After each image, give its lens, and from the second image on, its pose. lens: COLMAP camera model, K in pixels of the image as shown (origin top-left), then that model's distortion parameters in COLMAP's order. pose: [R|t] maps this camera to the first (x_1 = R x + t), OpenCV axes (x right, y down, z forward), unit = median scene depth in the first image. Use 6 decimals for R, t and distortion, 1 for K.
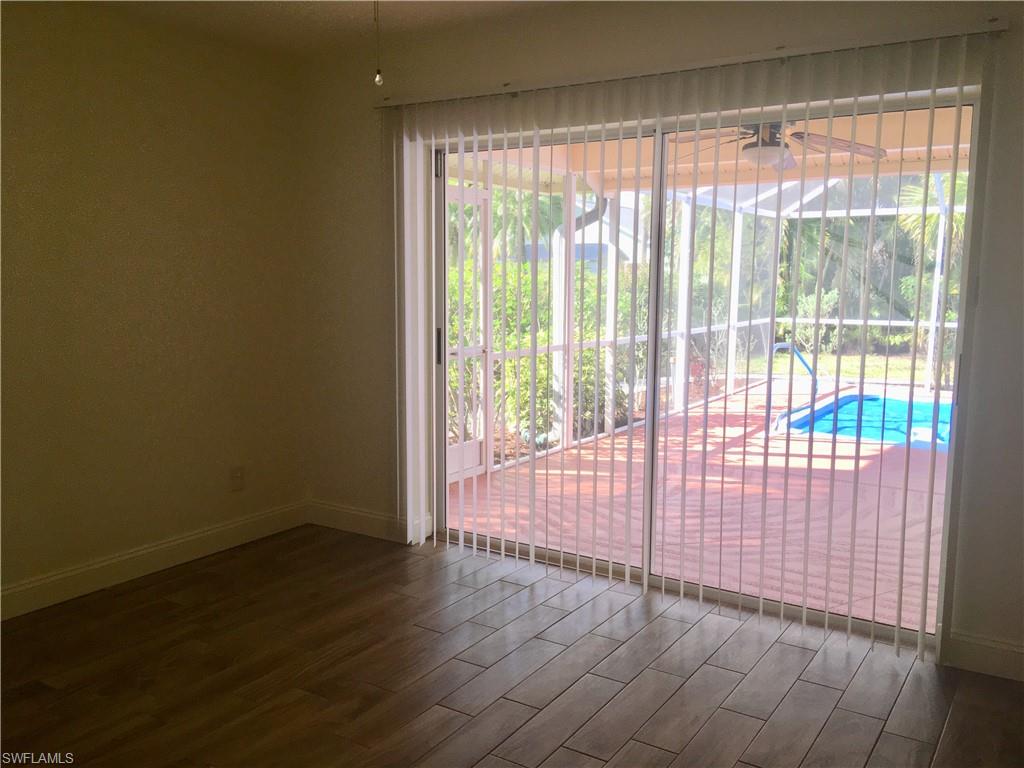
lens RADIAL K [[864.7, 0, 512.1], [0, 864.7, 387.6], [0, 0, 1]] dist [0.116932, -0.175726]
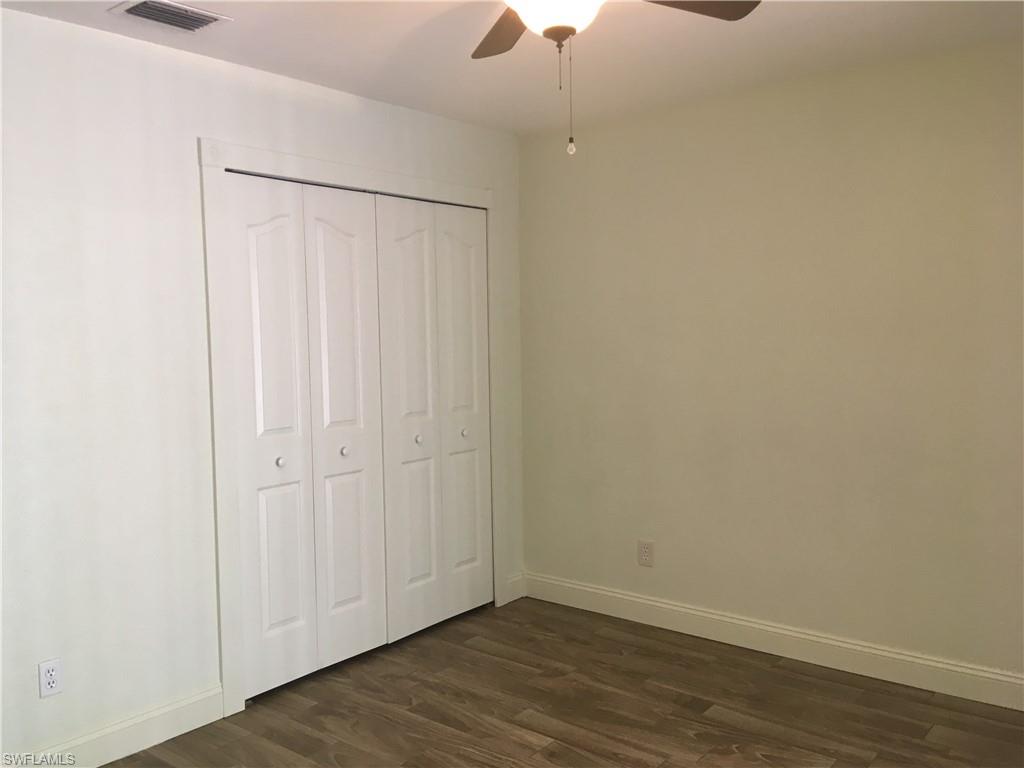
lens RADIAL K [[864.7, 0, 512.1], [0, 864.7, 387.6], [0, 0, 1]] dist [0.116932, -0.175726]
pose [[-0.112362, 0.058376, -0.991951, 0.603265], [-0.108320, 0.991604, 0.070625, -0.126658], [0.987746, 0.115384, -0.105096, 0.831380]]
